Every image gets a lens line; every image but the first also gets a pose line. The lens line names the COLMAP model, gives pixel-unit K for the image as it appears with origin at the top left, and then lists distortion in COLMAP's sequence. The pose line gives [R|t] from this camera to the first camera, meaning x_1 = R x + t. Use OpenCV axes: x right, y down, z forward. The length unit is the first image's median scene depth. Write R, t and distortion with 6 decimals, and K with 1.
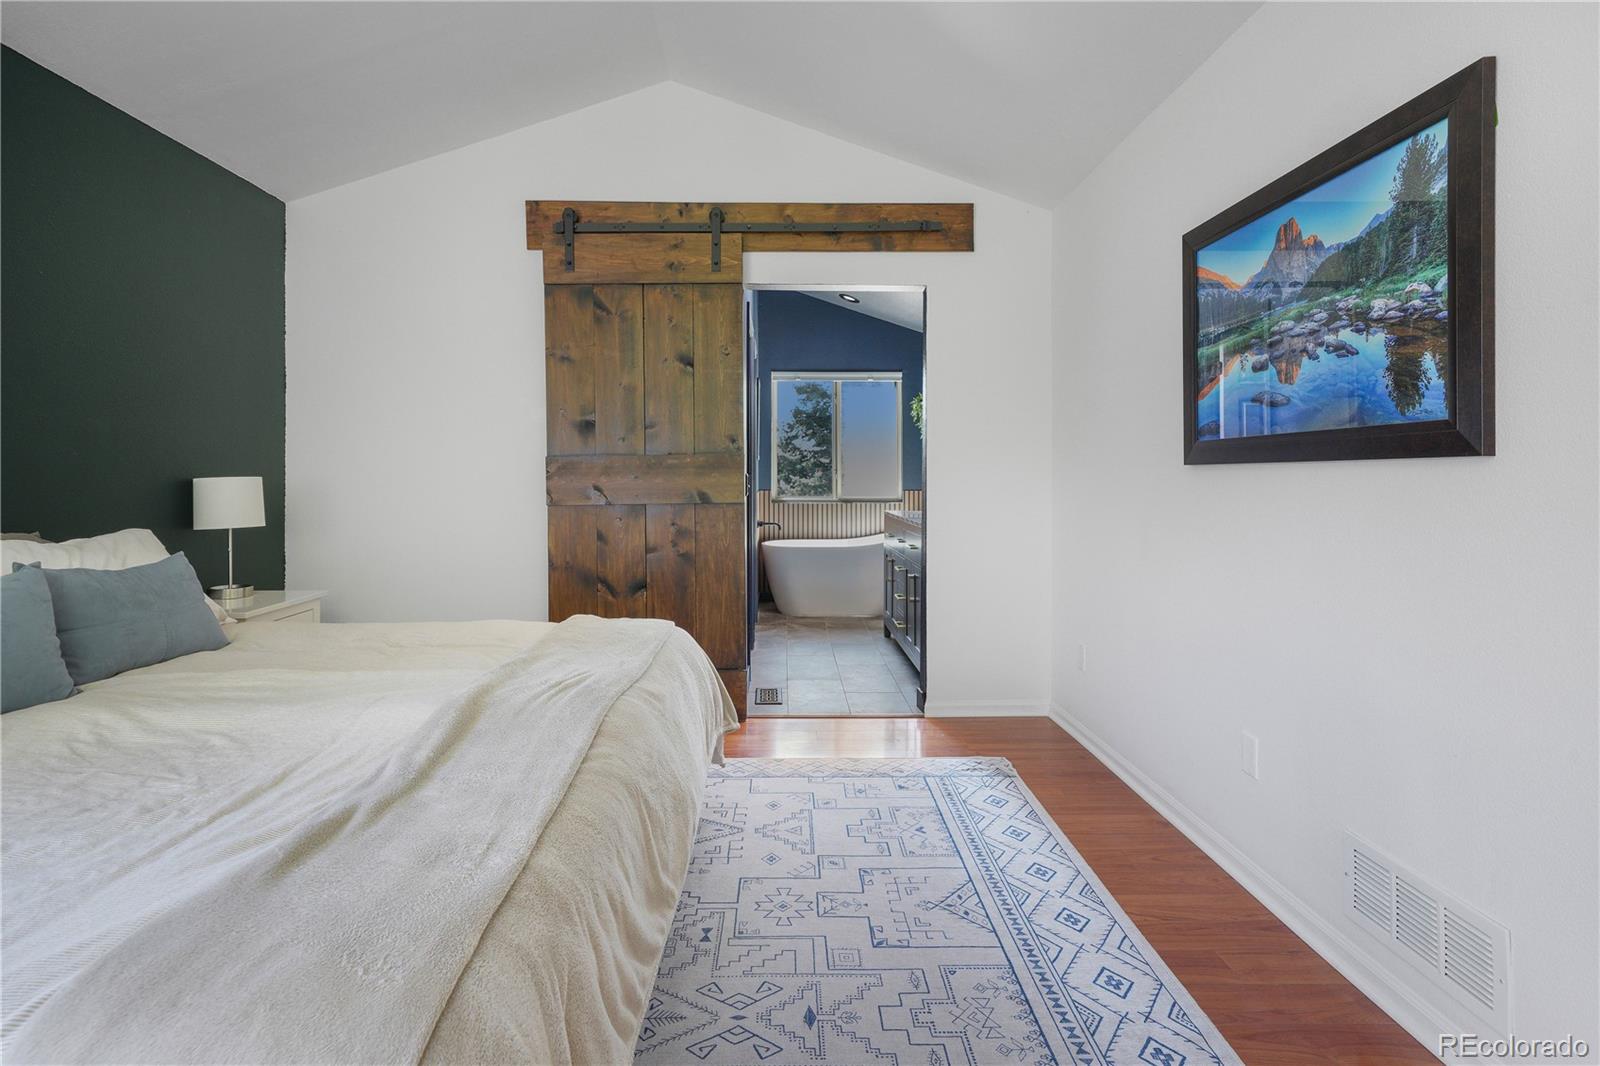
lens RADIAL K [[754.9, 0, 794.6], [0, 754.9, 481.5], [0, 0, 1]] dist [0.011543, 0.000094]
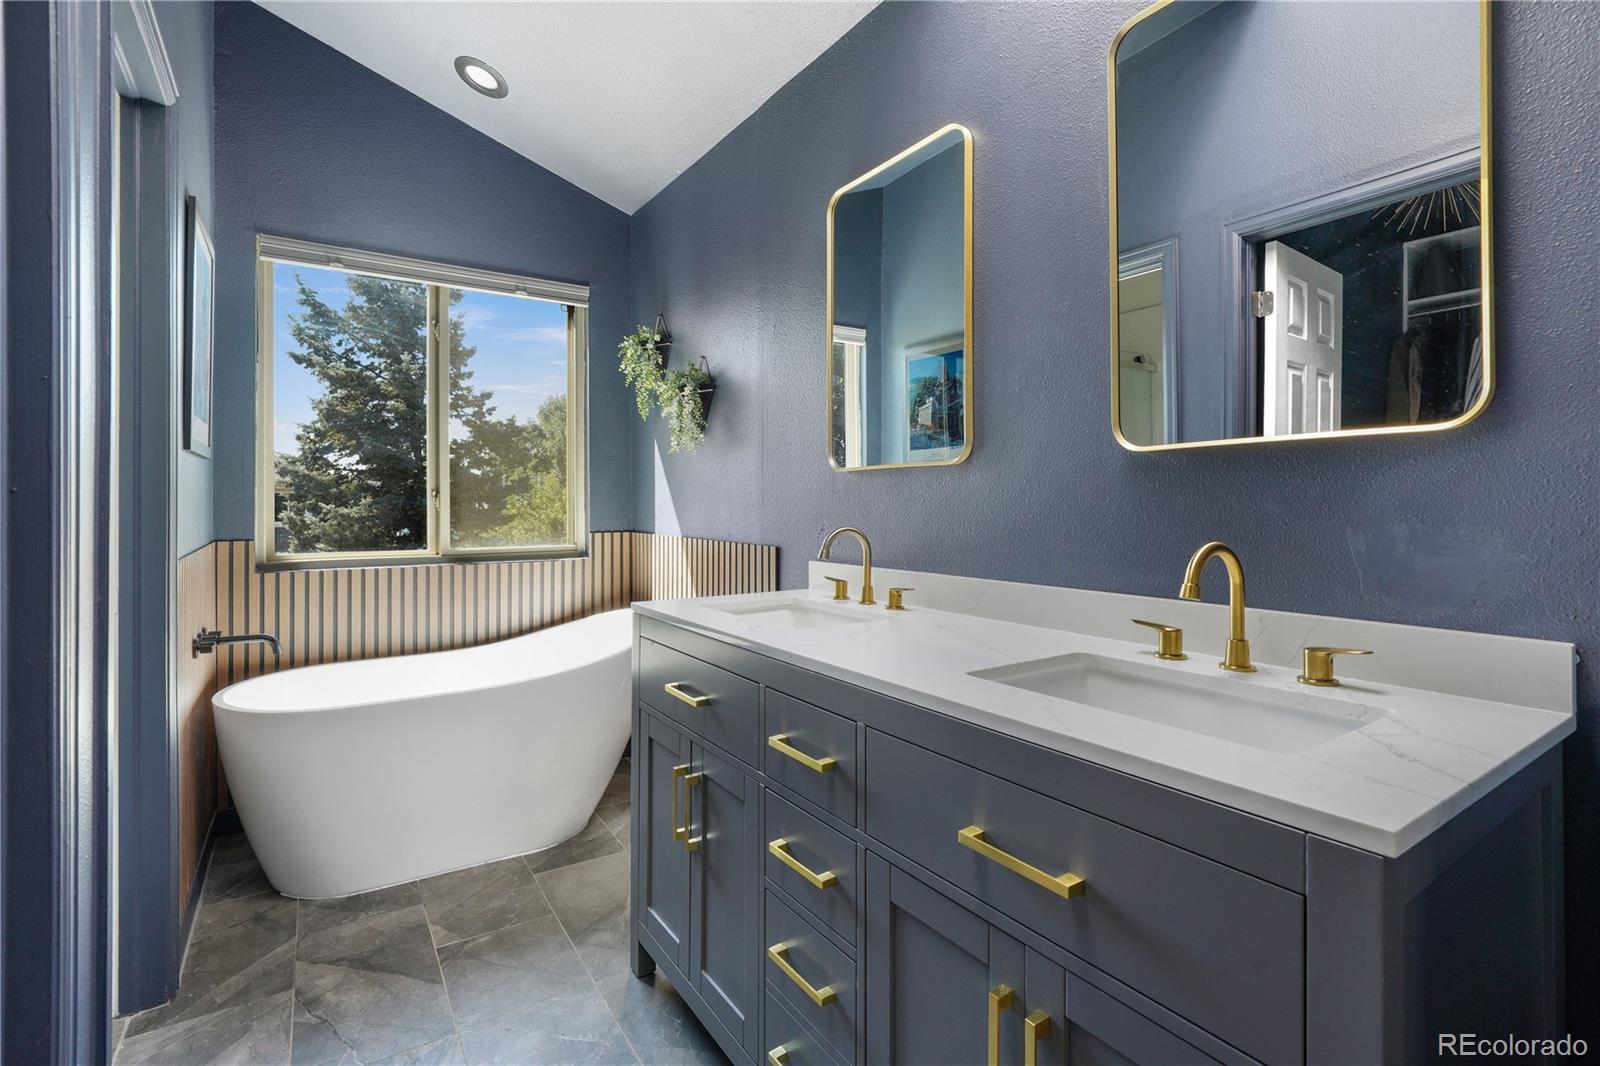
lens RADIAL K [[732.7, 0, 794.2], [0, 732.7, 497.4], [0, 0, 1]] dist [-0.001218, -0.000099]
pose [[0.843486, 0.000404, 0.537151, 0.000795], [0.007704, 0.999888, -0.012849, -0.001298], [-0.537096, 0.014976, 0.843388, 0.200496]]
